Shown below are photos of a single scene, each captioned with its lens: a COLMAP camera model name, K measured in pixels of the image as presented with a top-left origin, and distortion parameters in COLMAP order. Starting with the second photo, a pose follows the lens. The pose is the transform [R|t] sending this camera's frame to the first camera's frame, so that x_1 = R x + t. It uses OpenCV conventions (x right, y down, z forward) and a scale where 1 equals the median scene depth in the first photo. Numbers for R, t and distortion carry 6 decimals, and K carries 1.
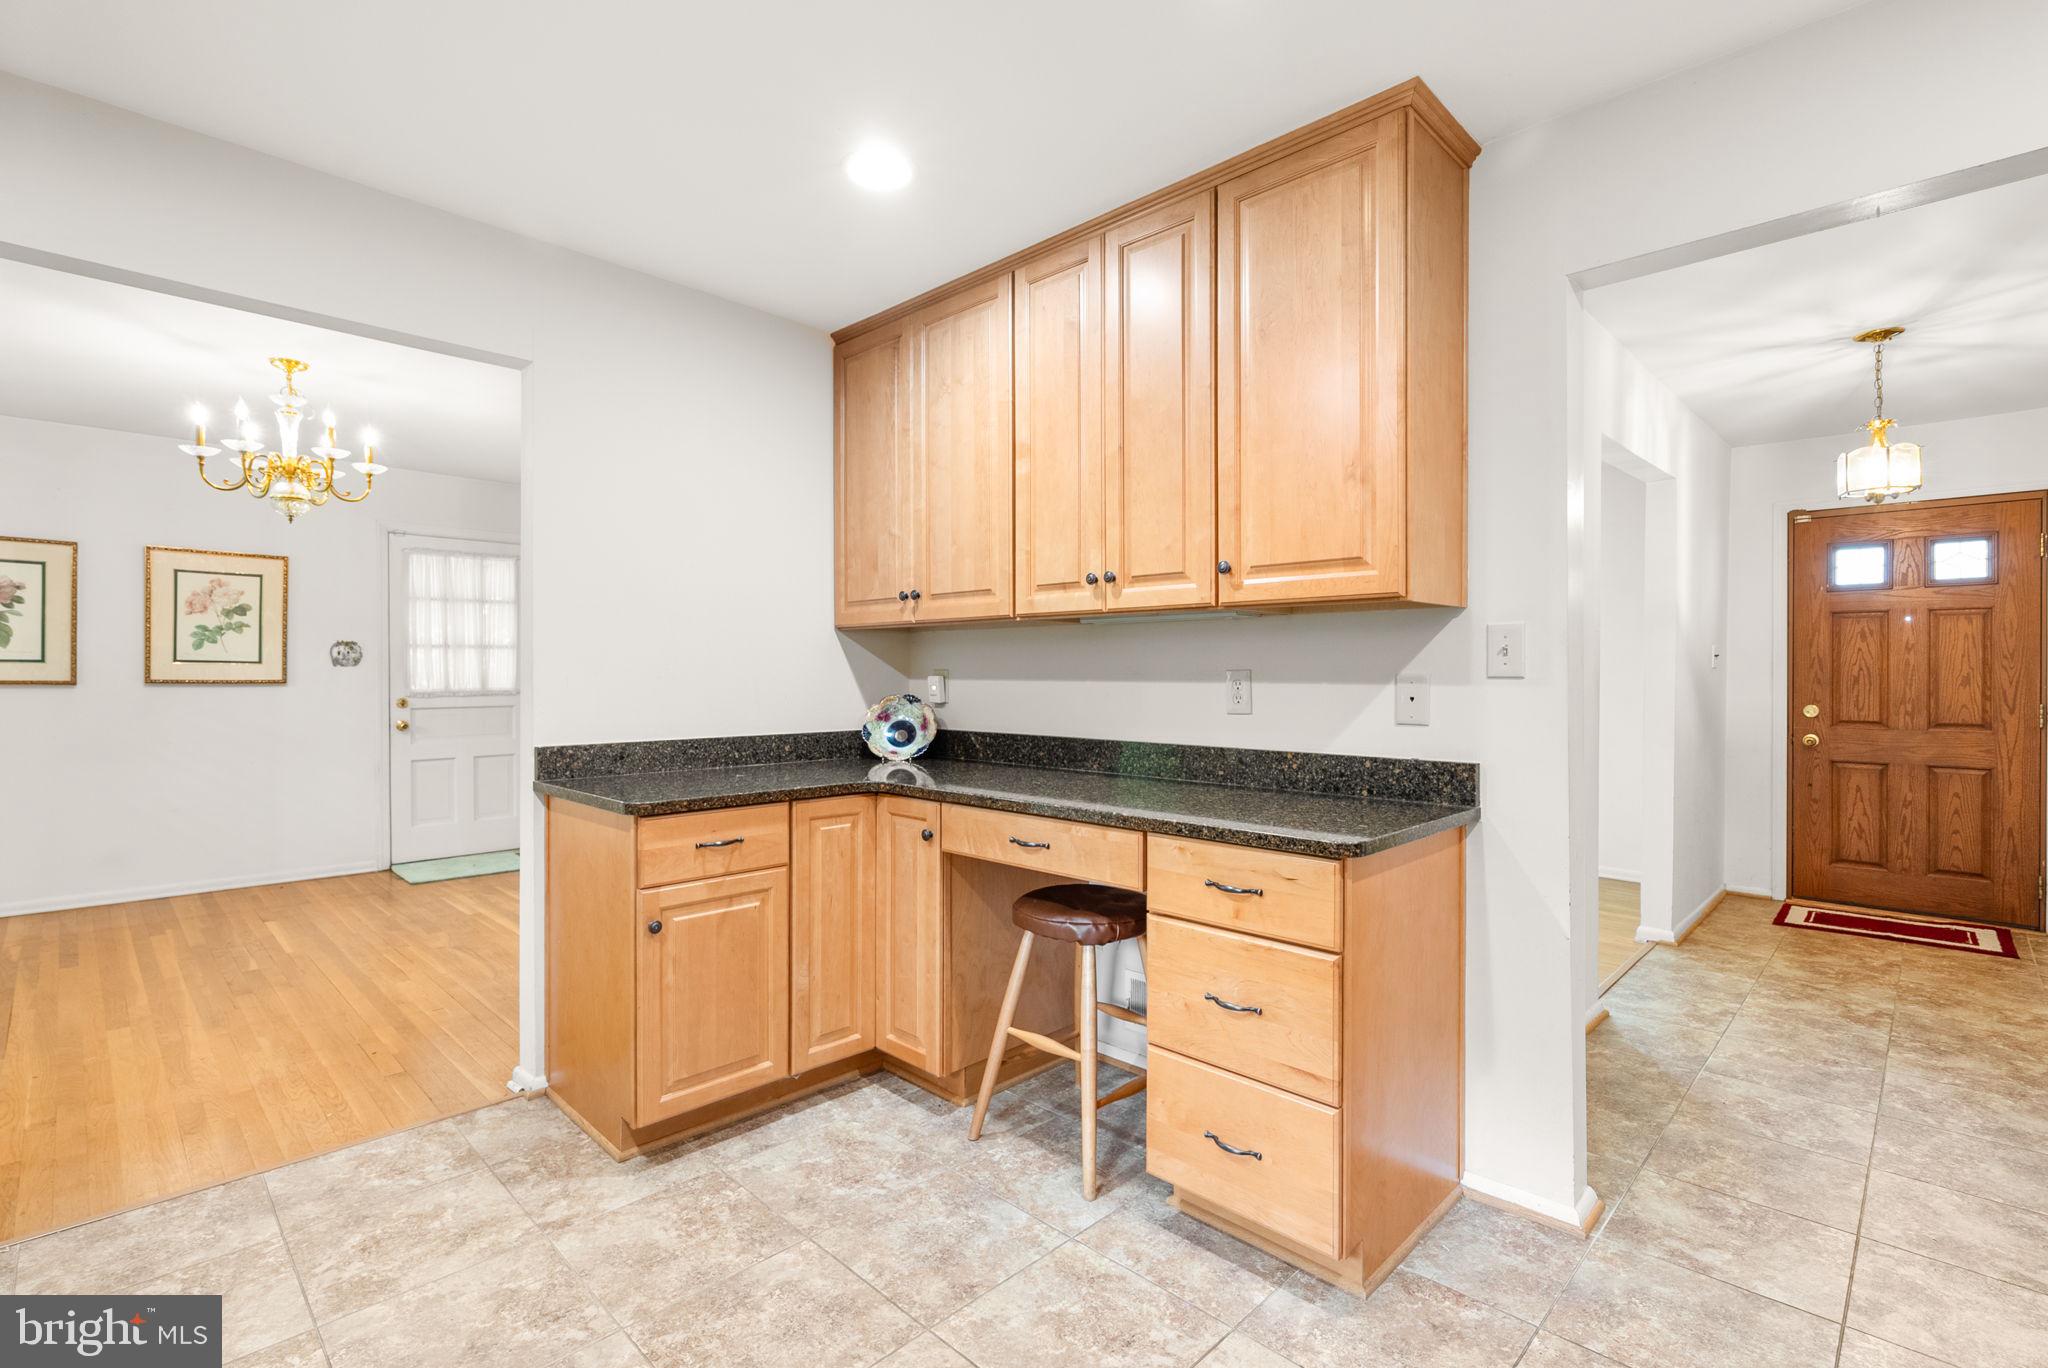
lens RADIAL K [[936.0, 0, 1017.8], [0, 936.0, 674.8], [0, 0, 1]] dist [0.000109, 0.000024]
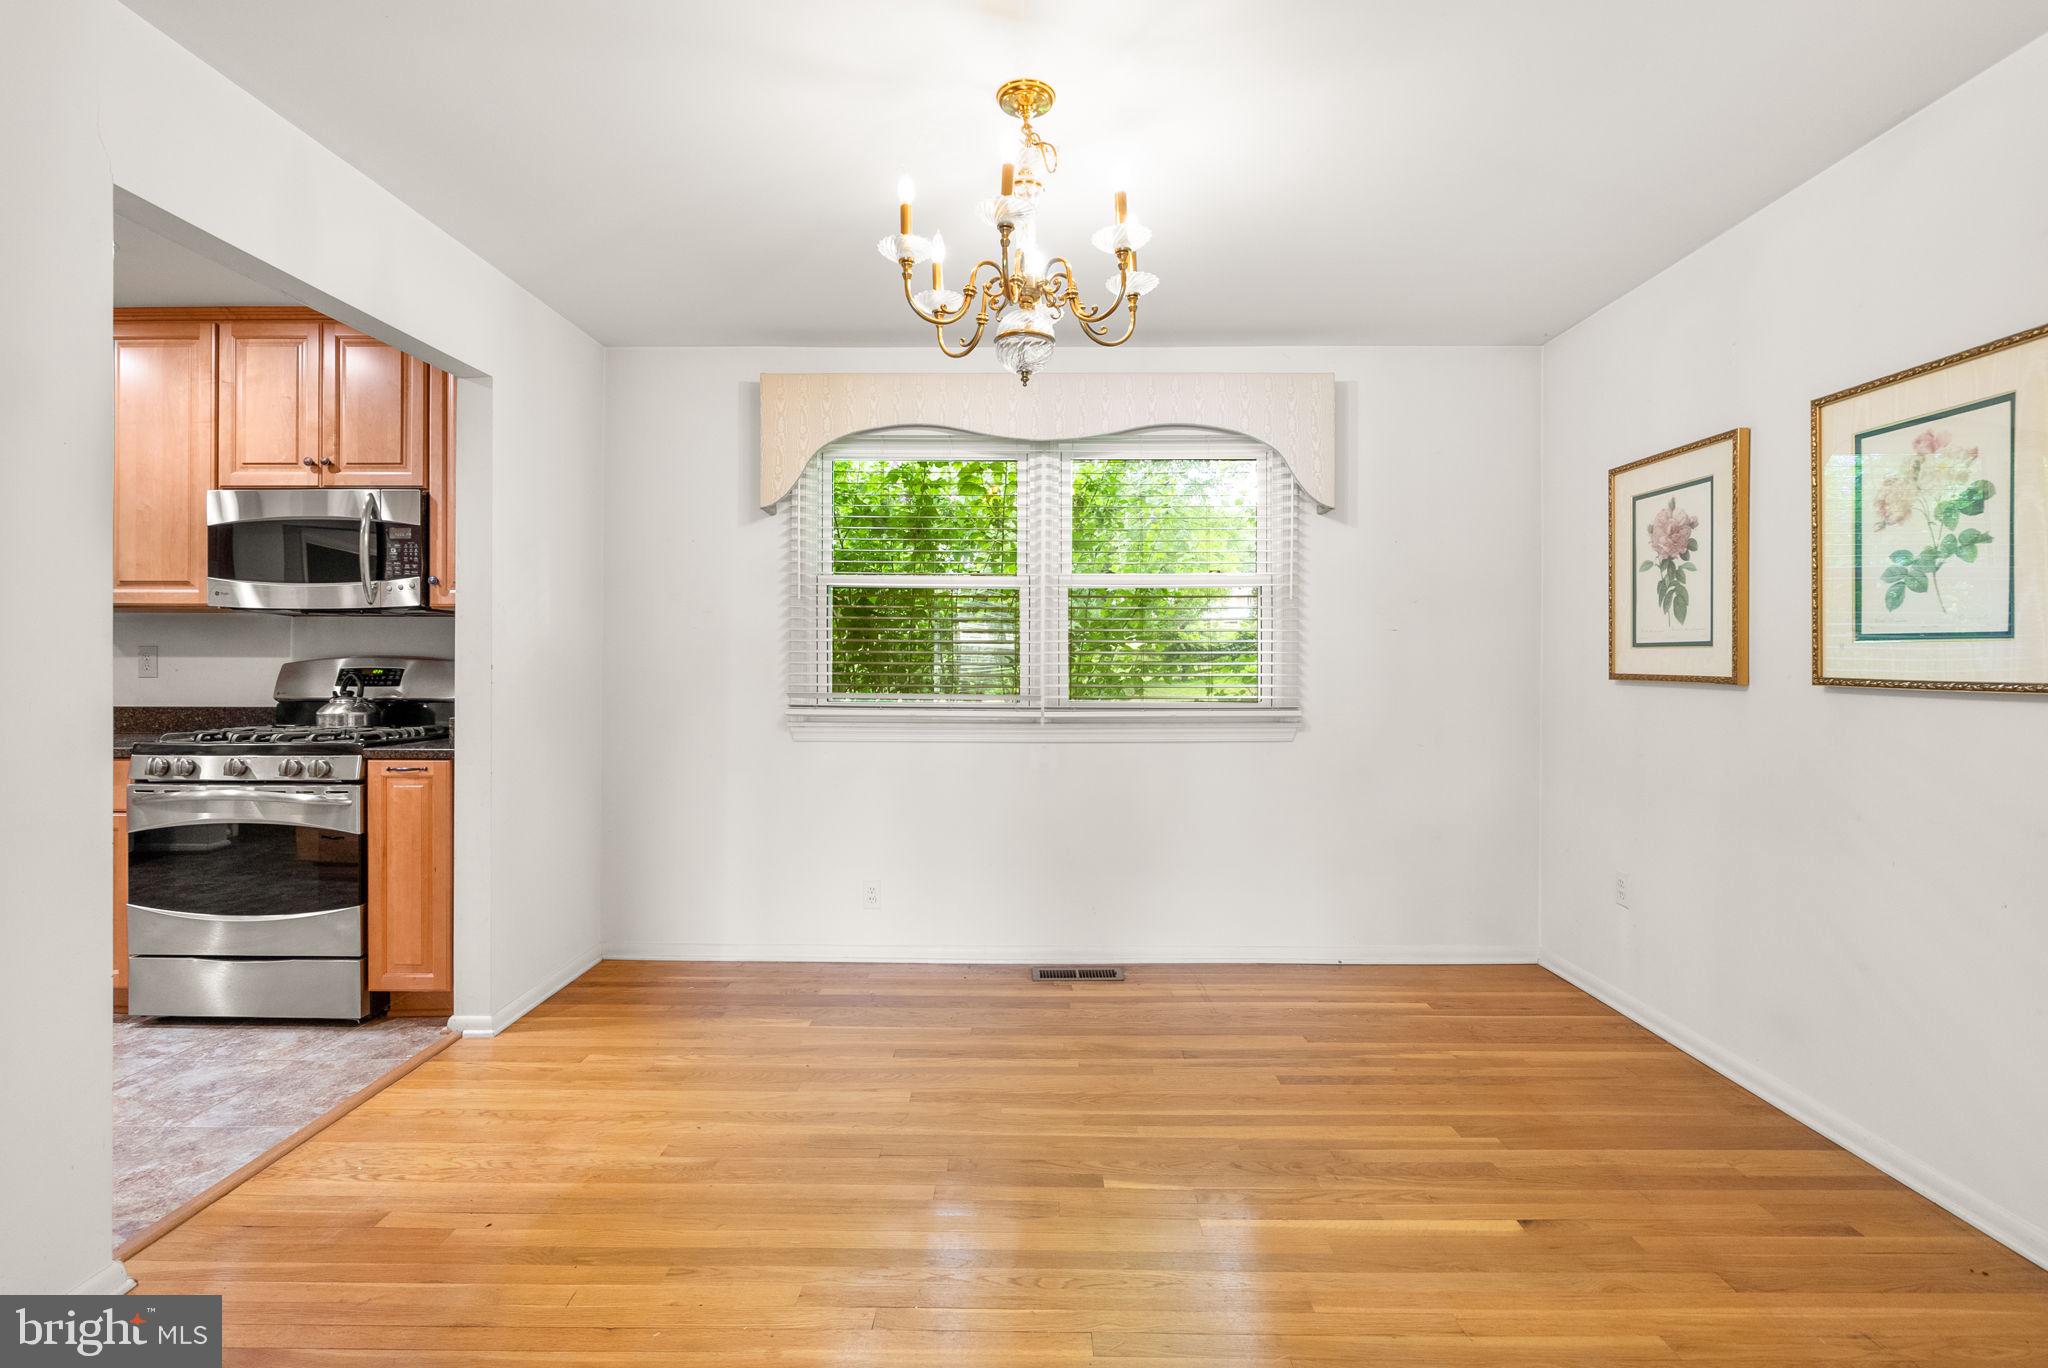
lens RADIAL K [[936.0, 0, 1027.6], [0, 936.0, 666.4], [0, 0, 1]] dist [0.000109, 0.000024]
pose [[-0.716783, -0.005054, -0.697278, -0.291545], [-0.010653, 0.999936, 0.003703, 0.002050], [0.697215, 0.010083, -0.716791, 1.031074]]
